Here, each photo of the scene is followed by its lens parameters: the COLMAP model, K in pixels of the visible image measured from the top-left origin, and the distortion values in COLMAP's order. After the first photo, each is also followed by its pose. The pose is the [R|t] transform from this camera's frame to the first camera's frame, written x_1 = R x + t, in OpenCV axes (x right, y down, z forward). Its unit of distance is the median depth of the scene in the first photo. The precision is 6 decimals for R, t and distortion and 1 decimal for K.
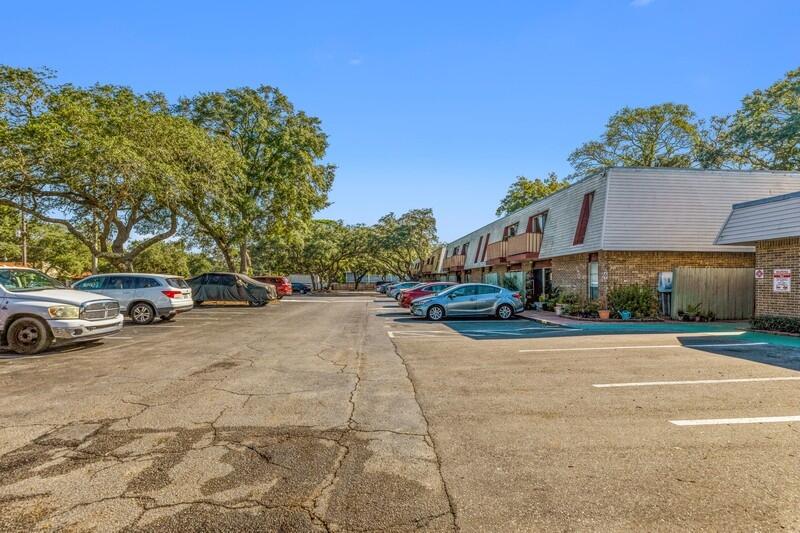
lens RADIAL K [[390.2, 0, 400.6], [0, 390.2, 274.9], [0, 0, 1]] dist [0.001135, -0.000039]
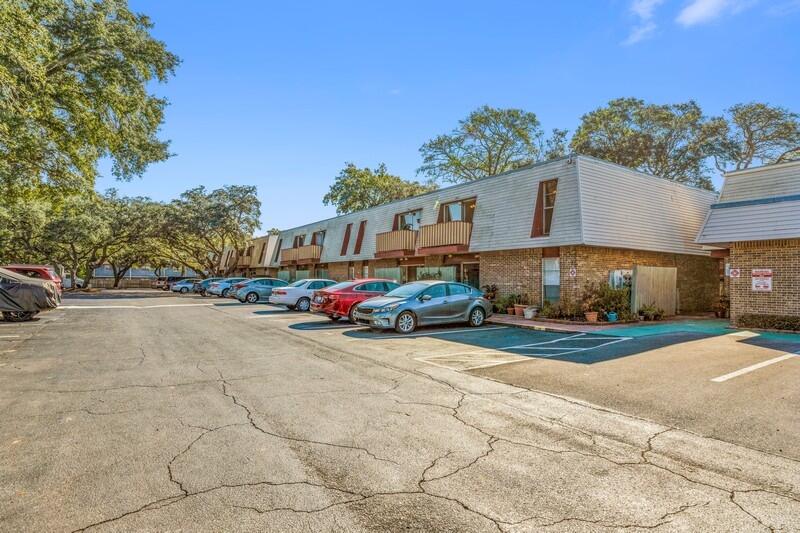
lens RADIAL K [[426.0, 0, 400.0], [0, 426.0, 266.5], [0, 0, 1]] dist [0.003960, 0.000430]
pose [[0.875305, 0.020255, 0.483146, -0.201924], [-0.015635, 0.999785, -0.013590, 0.004338], [-0.483318, 0.004342, 0.875434, 0.220855]]
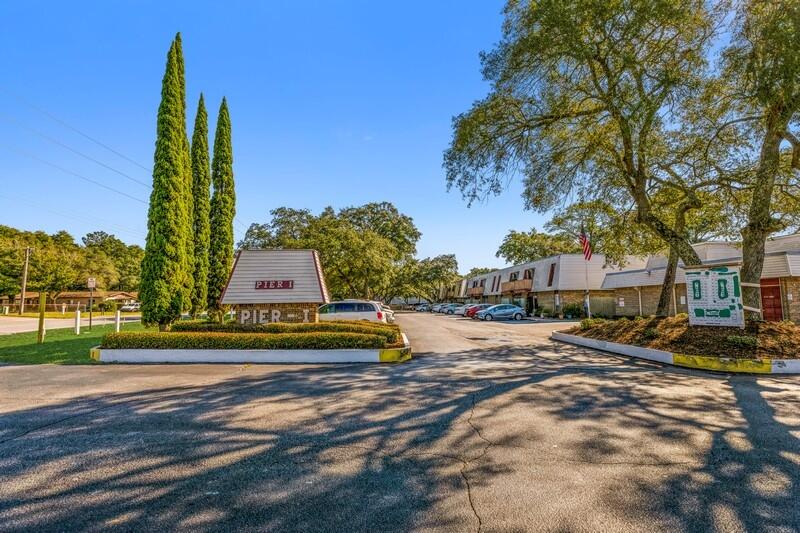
lens RADIAL K [[329.1, 0, 405.4], [0, 329.1, 267.5], [0, 0, 1]] dist [-0.000162, 0.000015]
pose [[0.999959, -0.008404, -0.003228, -0.265170], [0.008077, 0.995860, -0.090539, -0.015454], [0.003976, 0.090510, 0.995888, -0.649682]]
